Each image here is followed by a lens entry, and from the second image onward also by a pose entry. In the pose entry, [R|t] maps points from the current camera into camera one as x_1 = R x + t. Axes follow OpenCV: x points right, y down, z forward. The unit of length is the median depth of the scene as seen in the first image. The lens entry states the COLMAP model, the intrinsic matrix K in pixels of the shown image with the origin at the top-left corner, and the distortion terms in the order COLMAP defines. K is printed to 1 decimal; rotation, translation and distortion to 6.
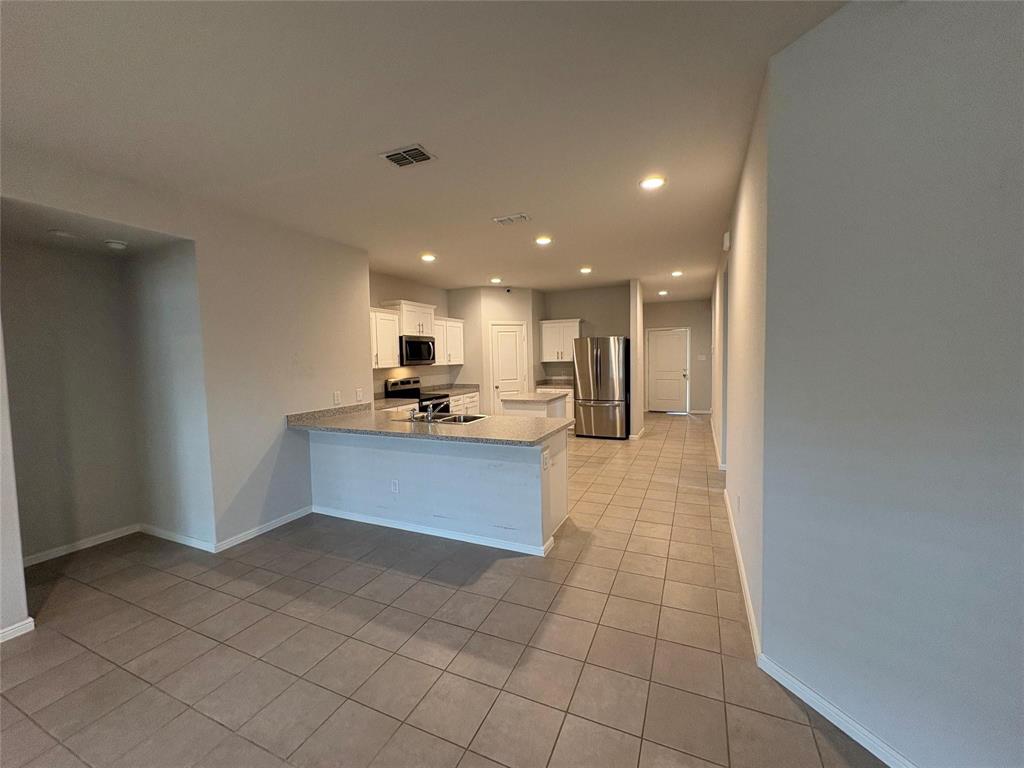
lens RADIAL K [[408.6, 0, 509.9], [0, 408.6, 381.7], [0, 0, 1]] dist [0.000642, 0.000025]
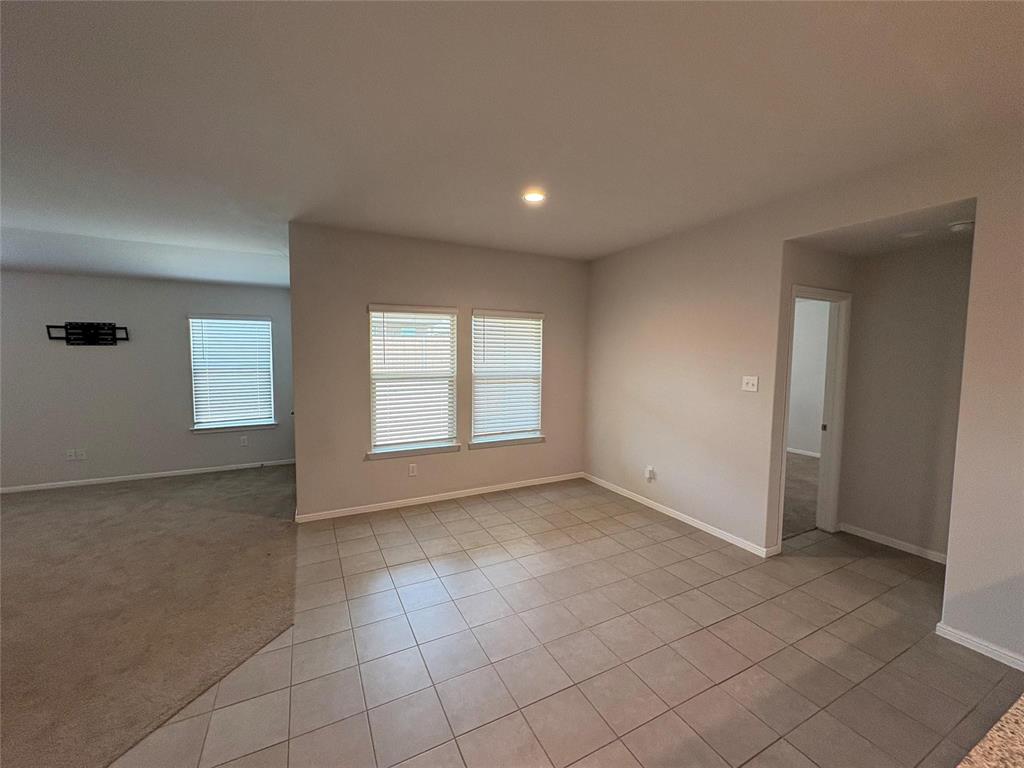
lens RADIAL K [[408.6, 0, 509.9], [0, 408.6, 381.7], [0, 0, 1]] dist [0.000642, 0.000025]
pose [[-0.621211, 0.071258, -0.780397, 0.131878], [-0.038573, 0.991870, 0.121272, -0.038377], [0.782693, 0.105438, -0.613412, 0.376515]]
